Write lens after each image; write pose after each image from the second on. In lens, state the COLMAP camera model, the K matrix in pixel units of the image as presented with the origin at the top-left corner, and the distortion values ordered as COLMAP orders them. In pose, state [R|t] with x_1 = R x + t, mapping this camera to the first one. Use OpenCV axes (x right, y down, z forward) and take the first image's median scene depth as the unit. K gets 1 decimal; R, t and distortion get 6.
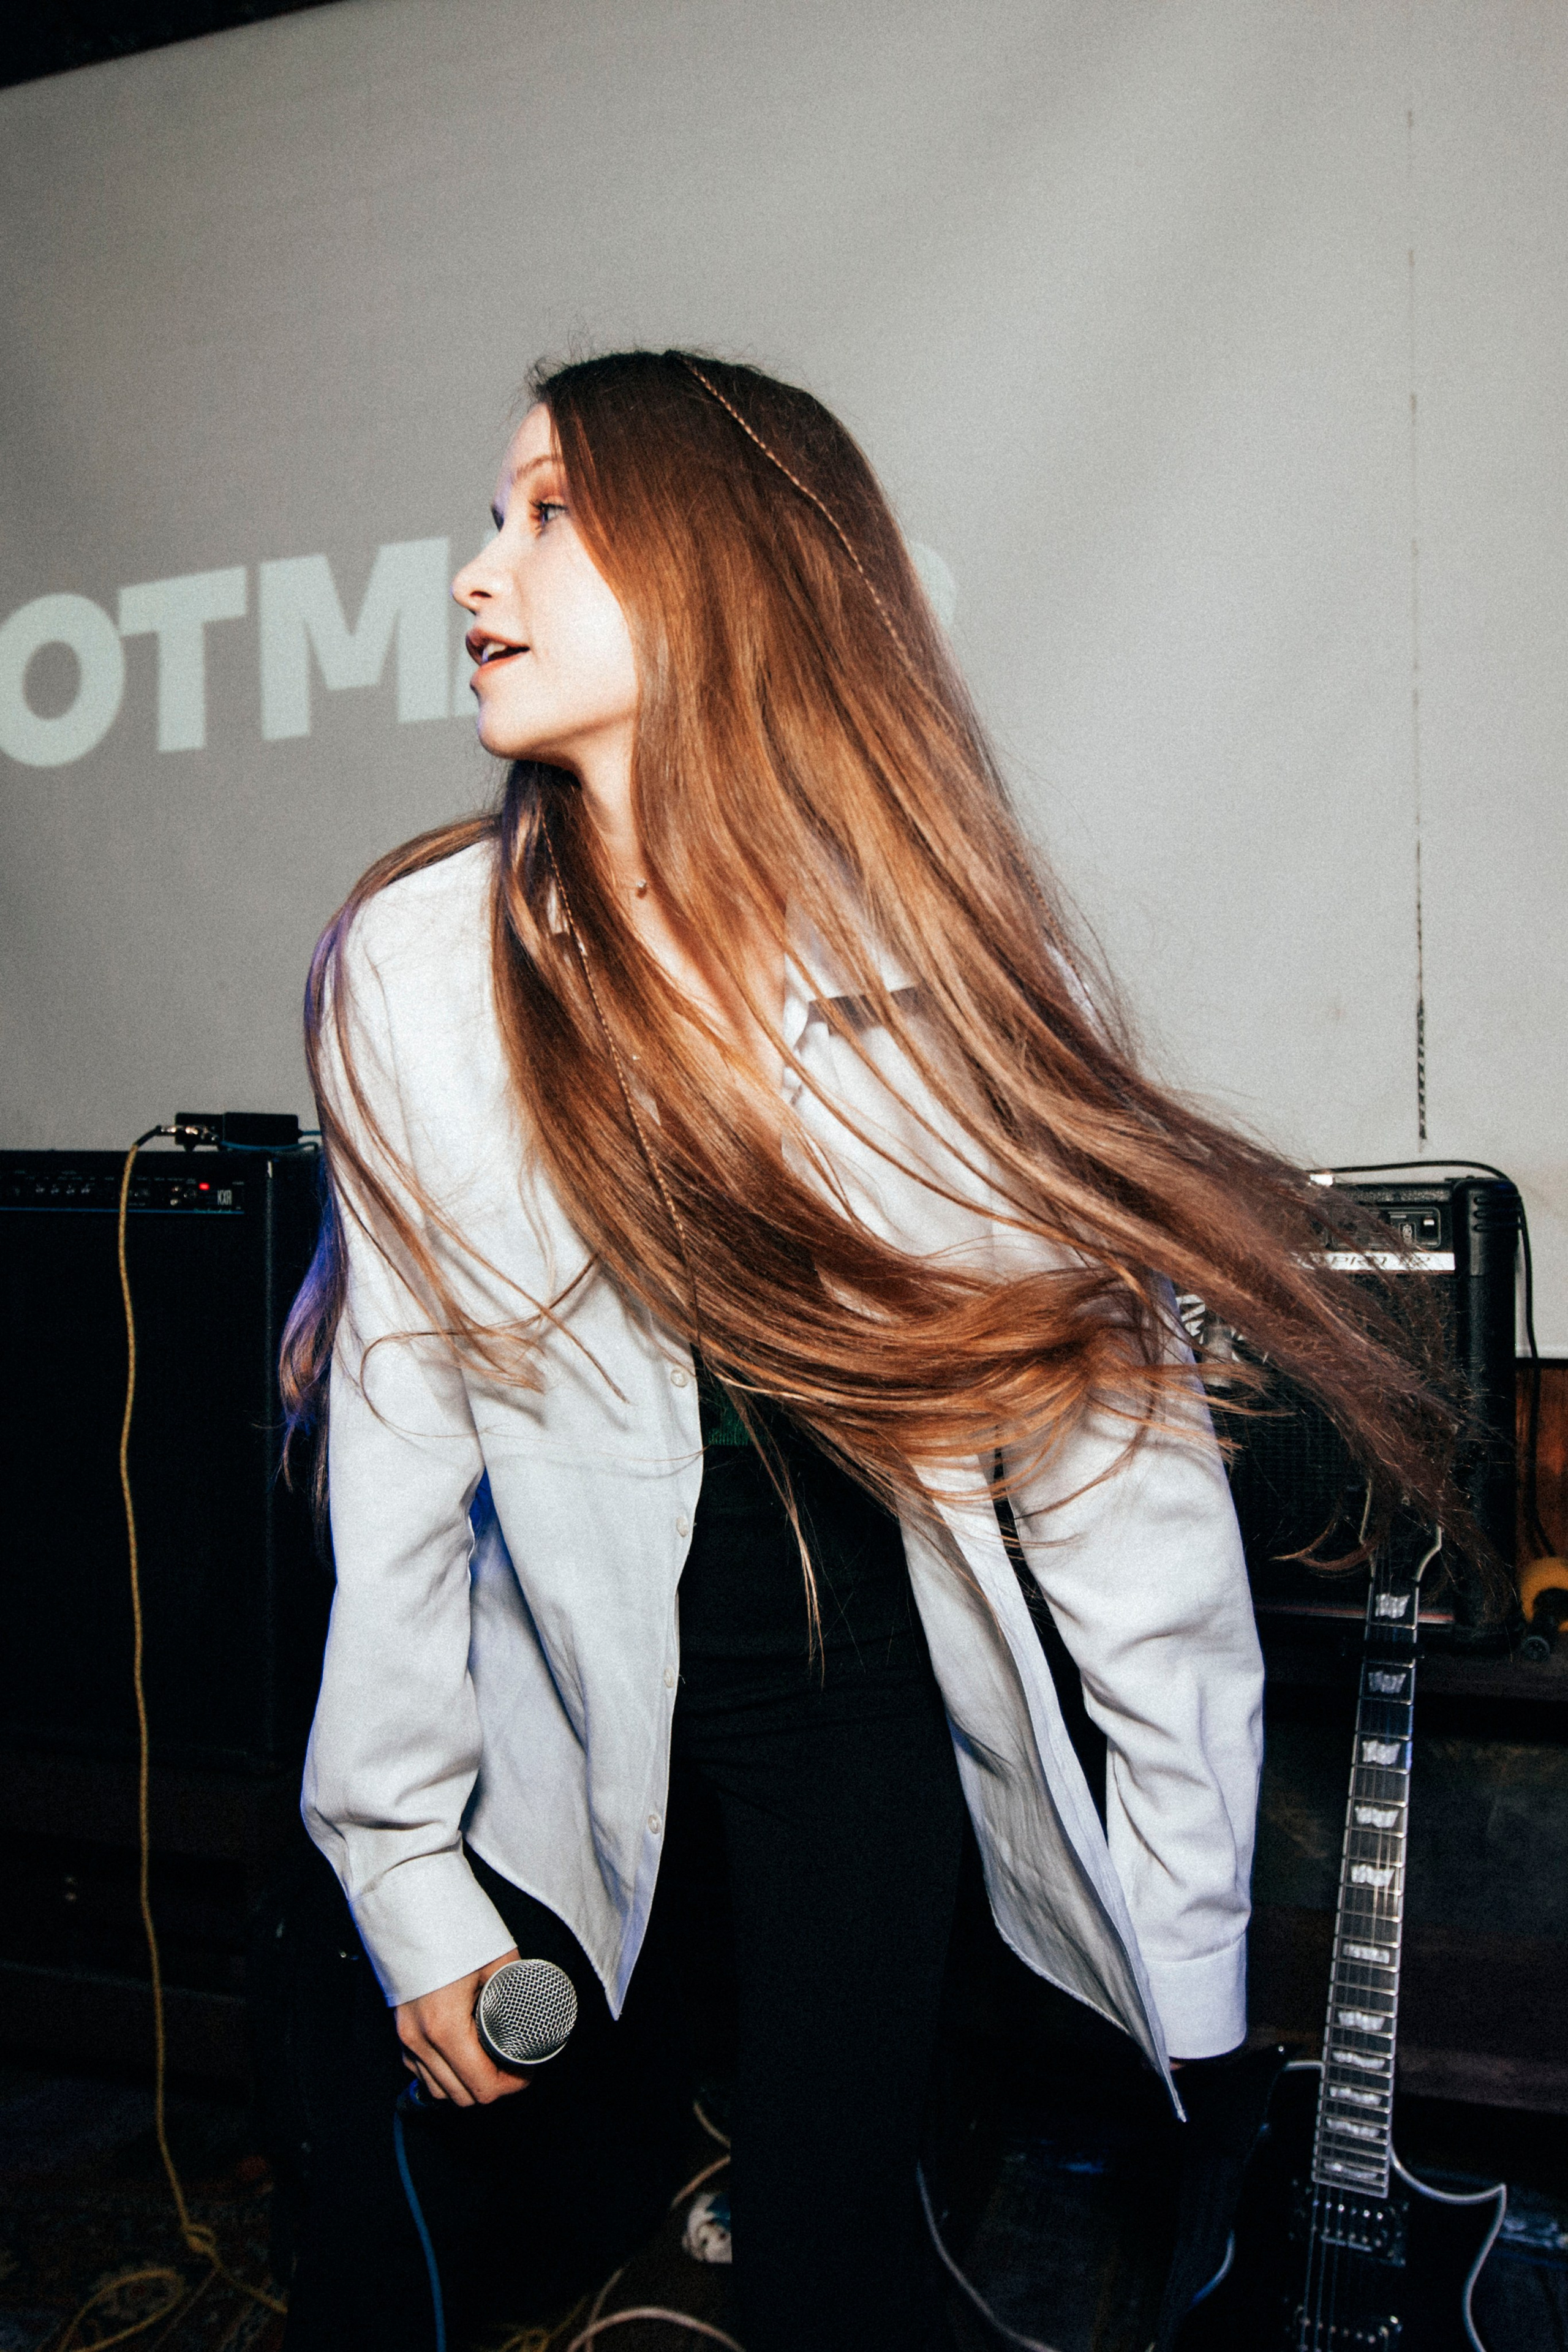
lens RADIAL K [[1850.6, 0, 774.0], [0, 1850.6, 1178.0], [0, 0, 1]] dist [-0.048367, 0.013496]
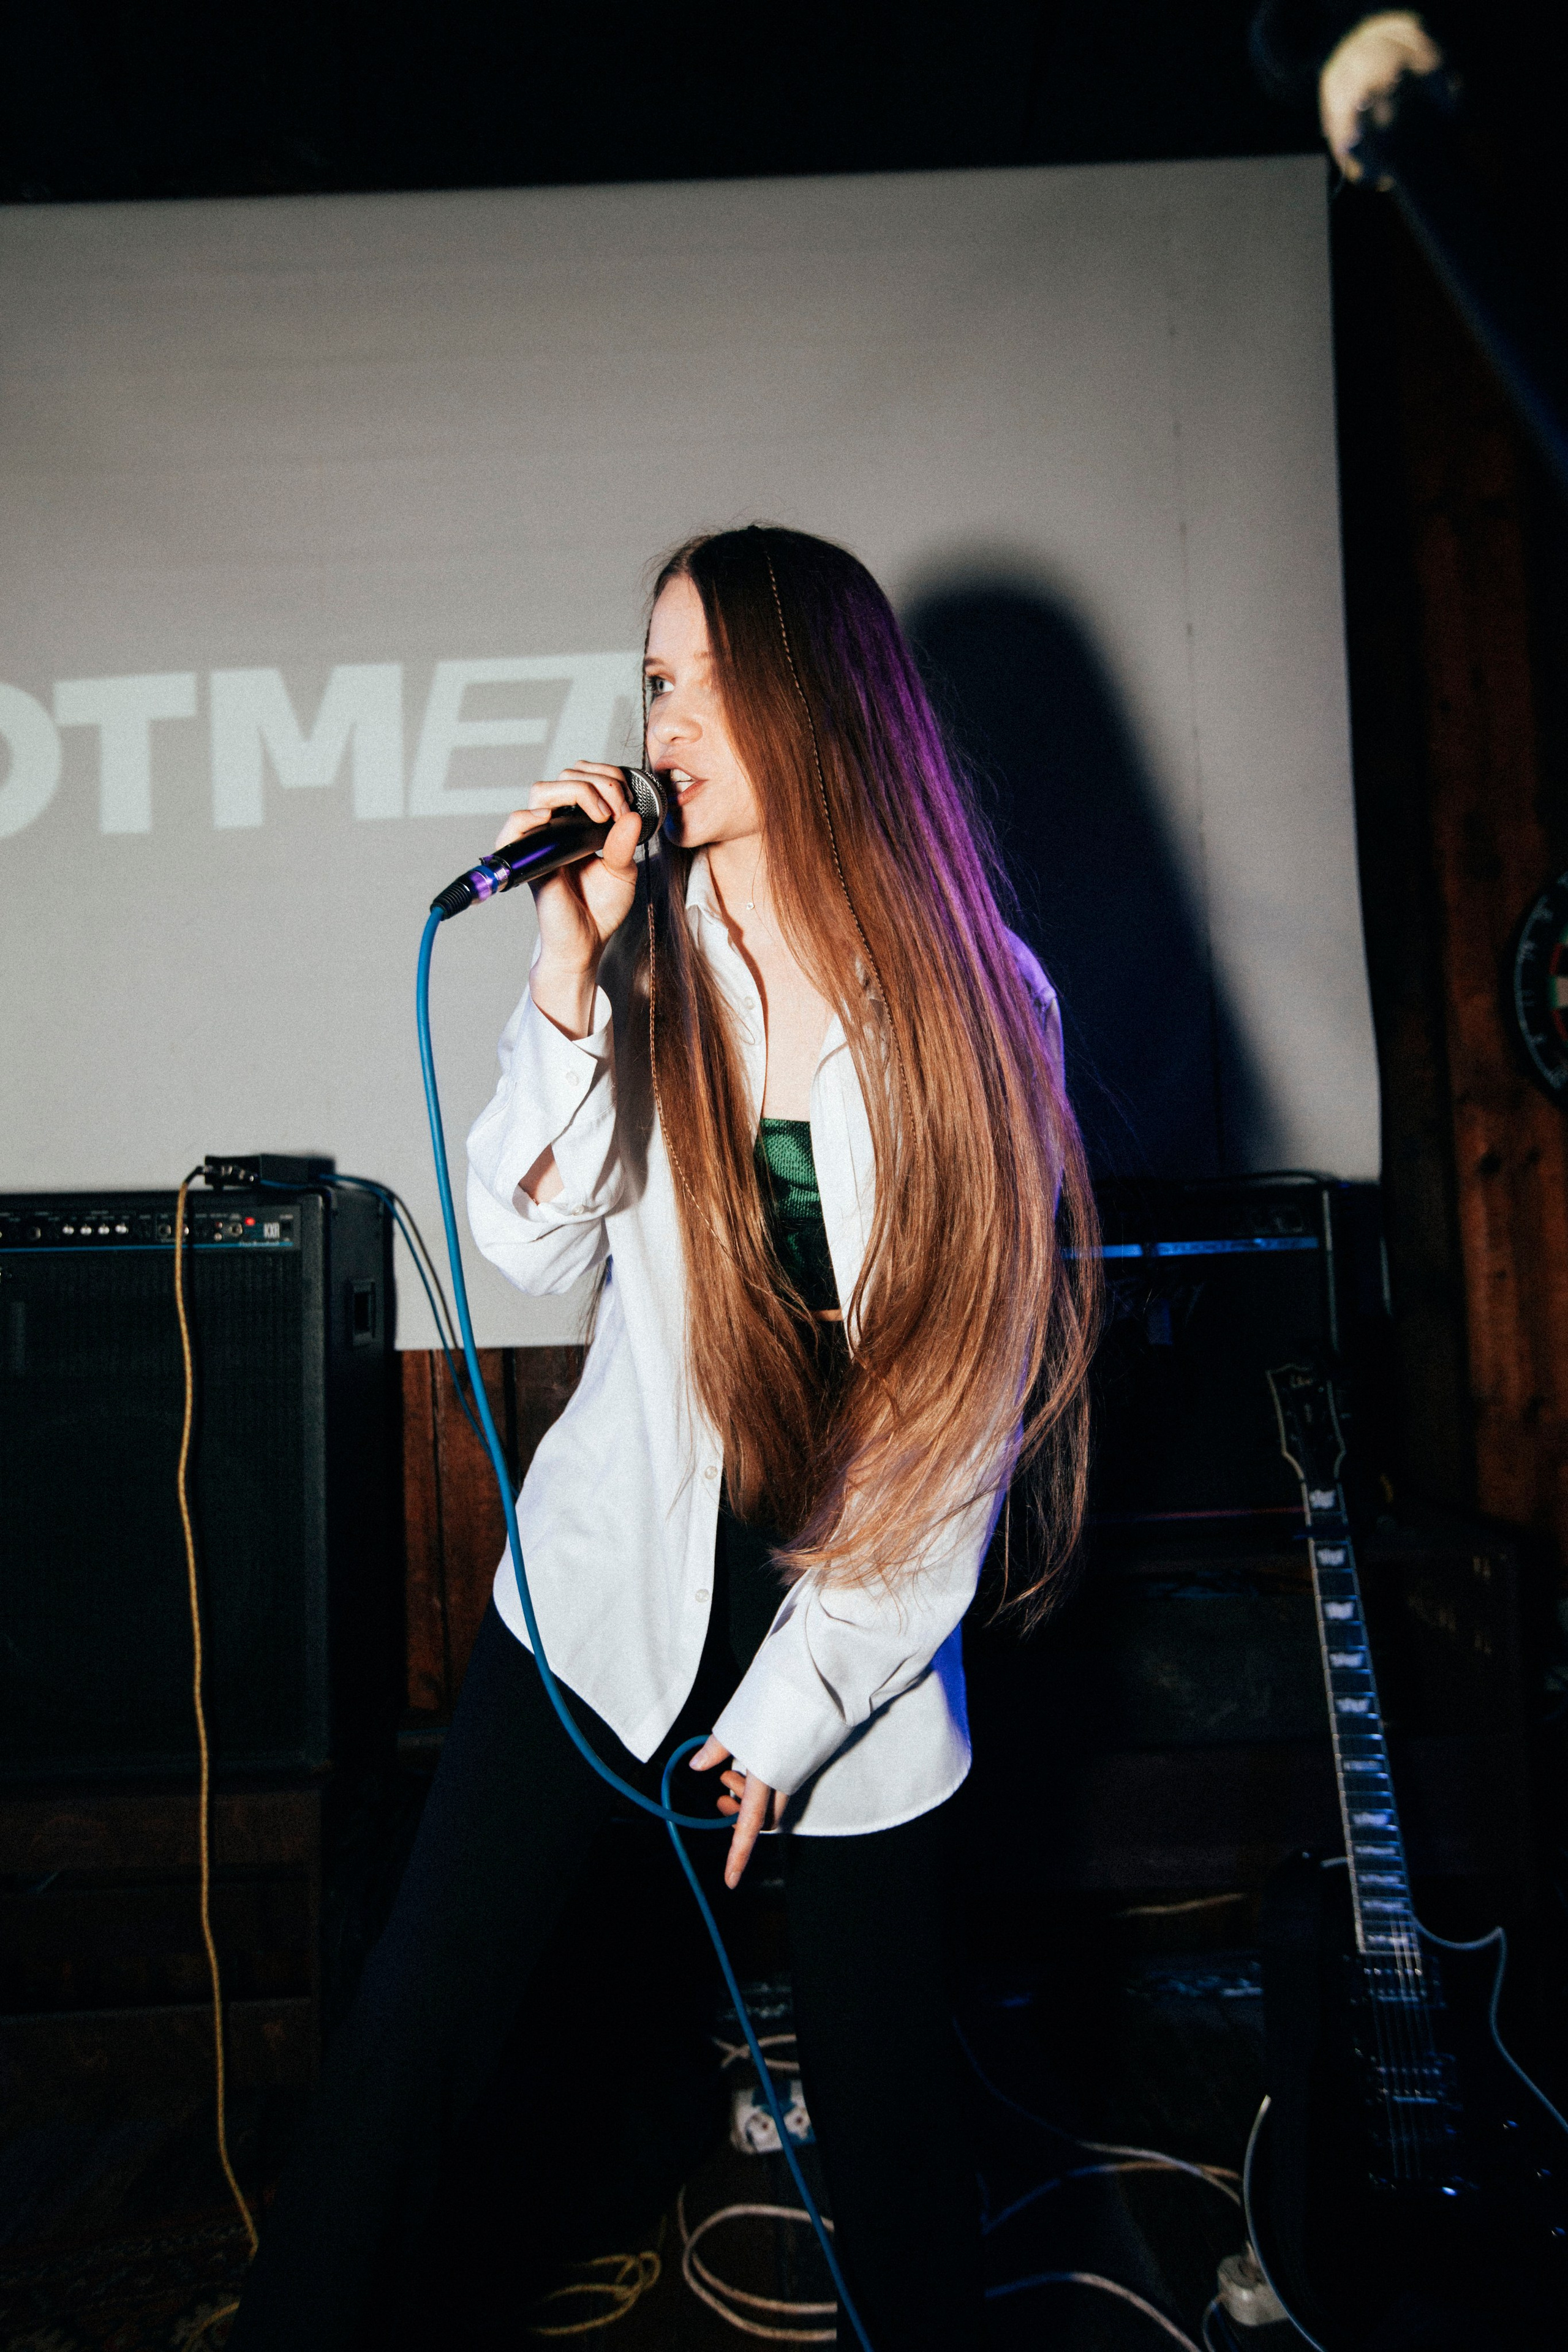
lens RADIAL K [[1436.4, 0, 806.1], [0, 1436.4, 1152.2], [0, 0, 1]] dist [-0.018160, 0.012655]
pose [[0.942792, -0.009600, 0.333244, -0.290034], [0.032722, 0.997423, -0.063843, 0.029375], [-0.331773, 0.071095, 0.940677, 0.105225]]
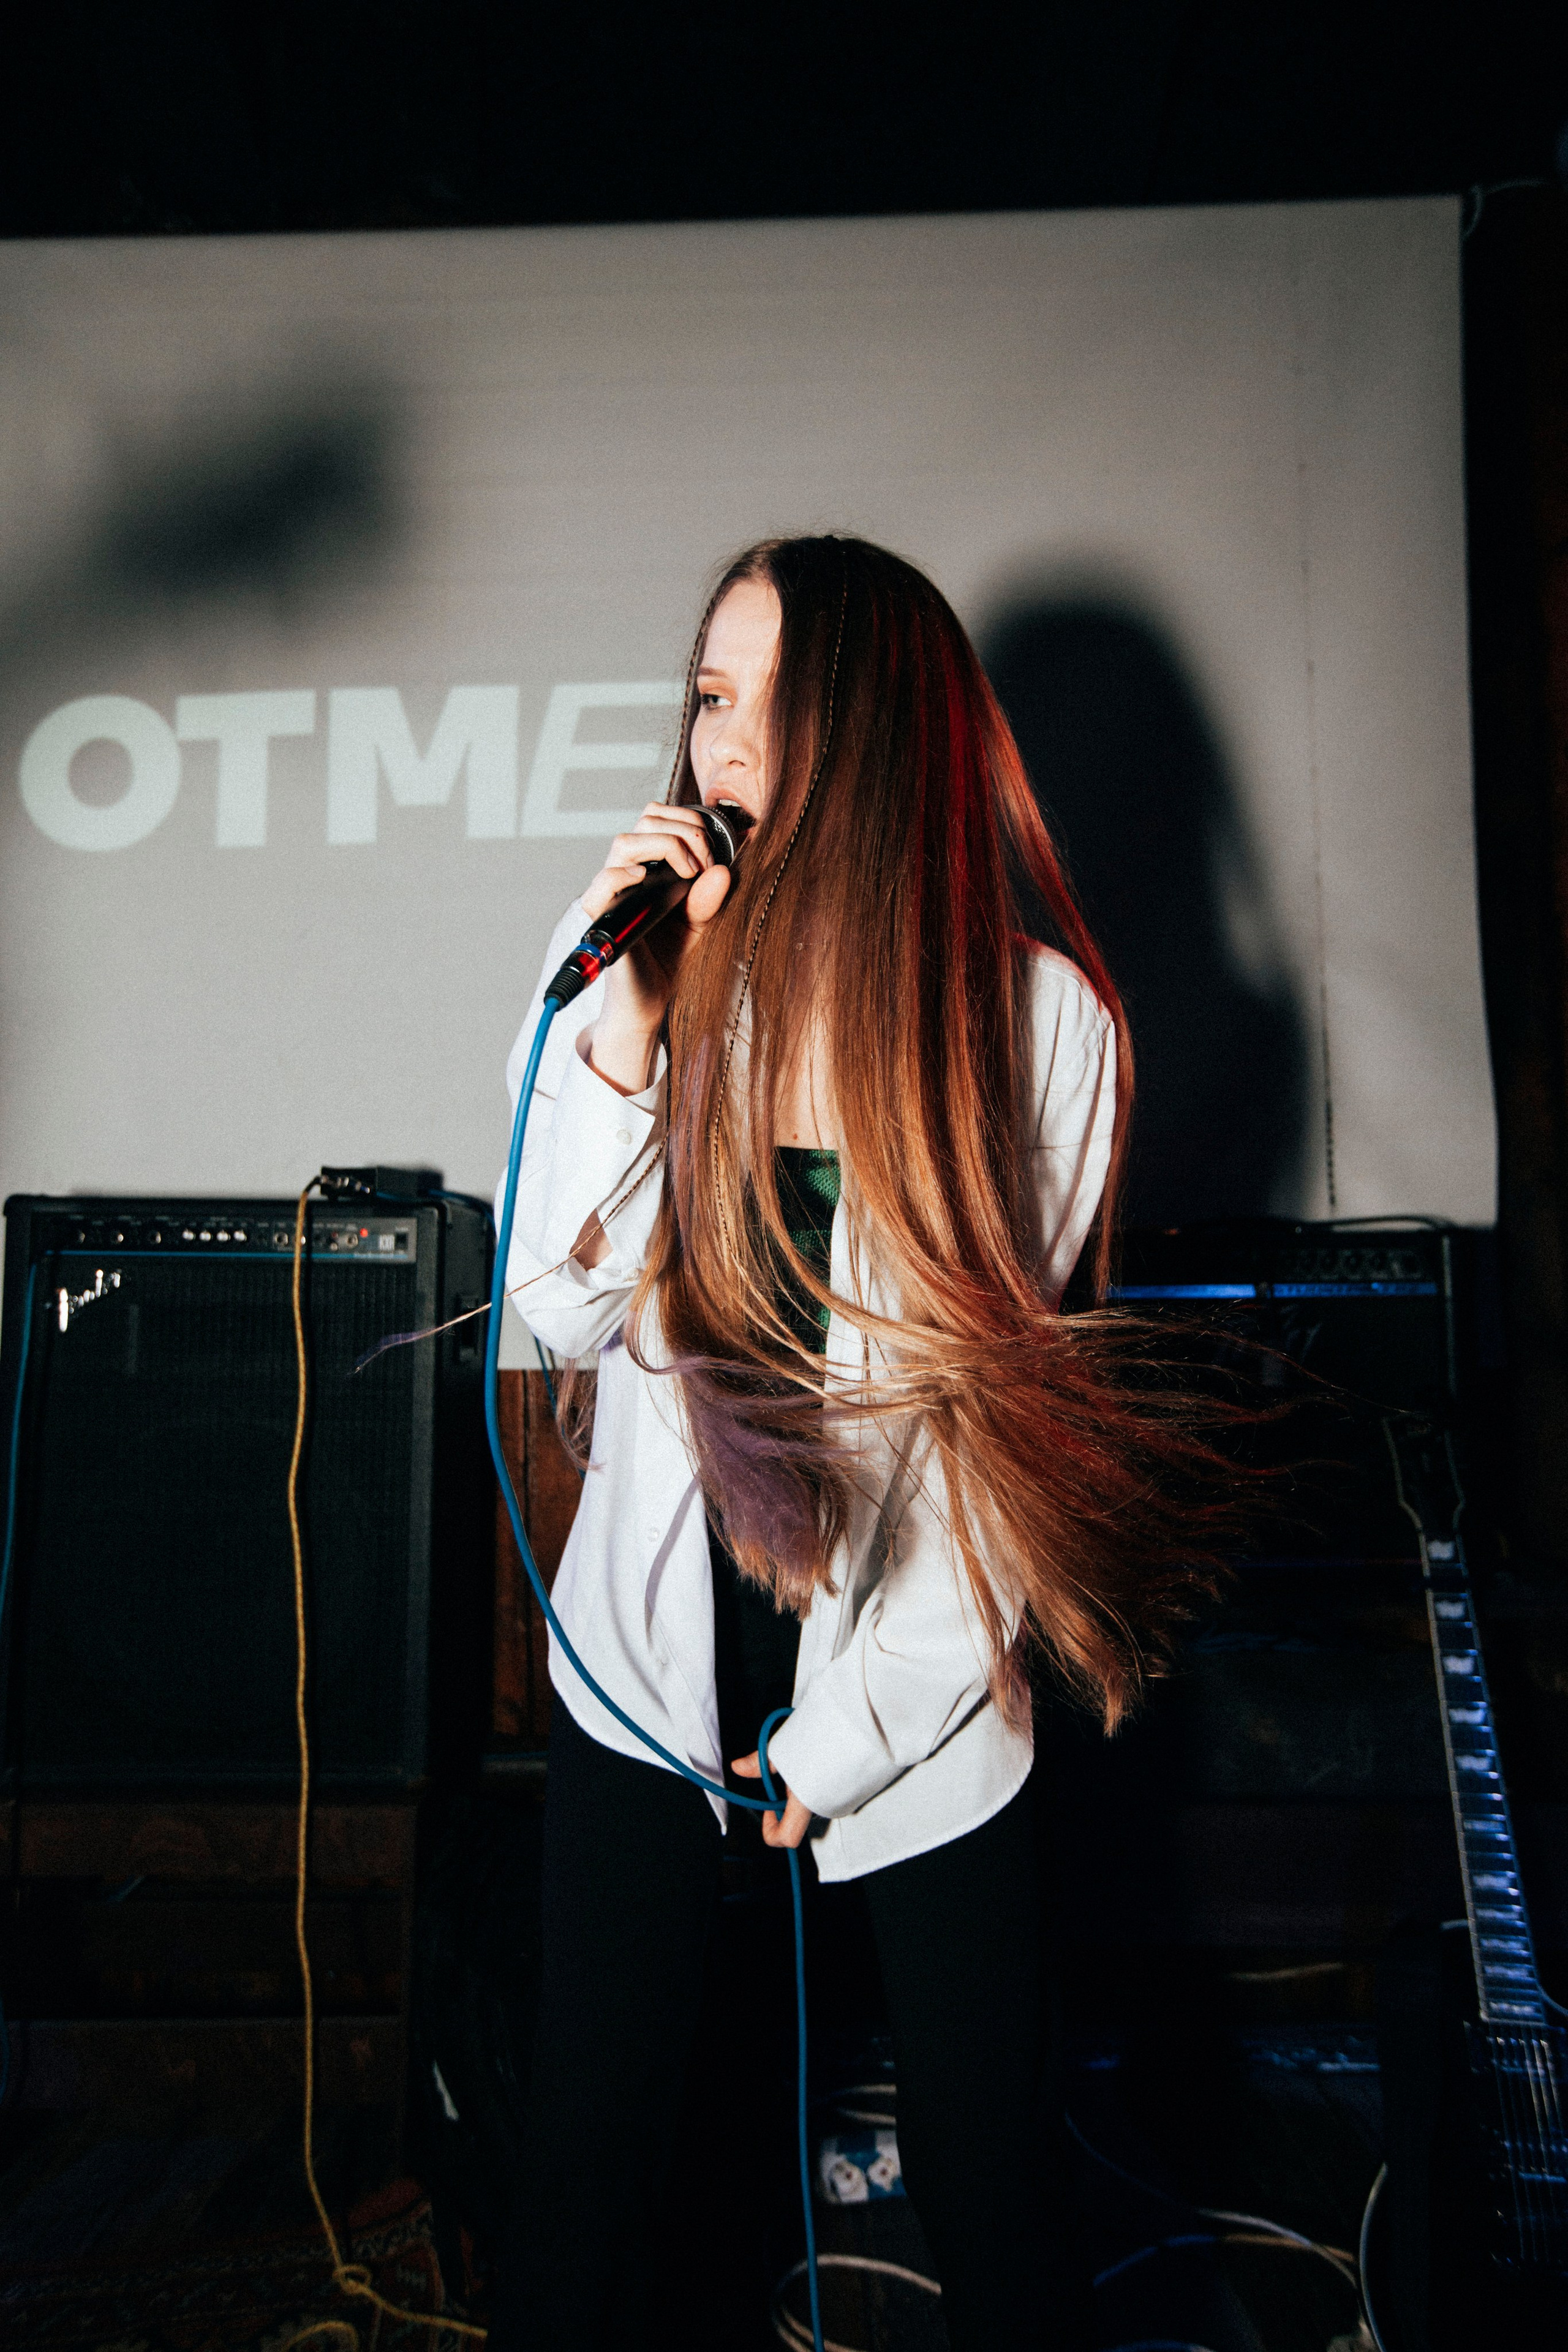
lens RADIAL K [[1482.6, 0, 799.0], [0, 1482.6, 1154.7], [0, 0, 1]] dist [-0.010843, 0.017945]
pose [[0.953900, 0.025930, 0.299002, -0.337536], [0.000760, 0.996049, -0.088806, 0.037668], [-0.300123, 0.084939, 0.950111, 0.094060]]
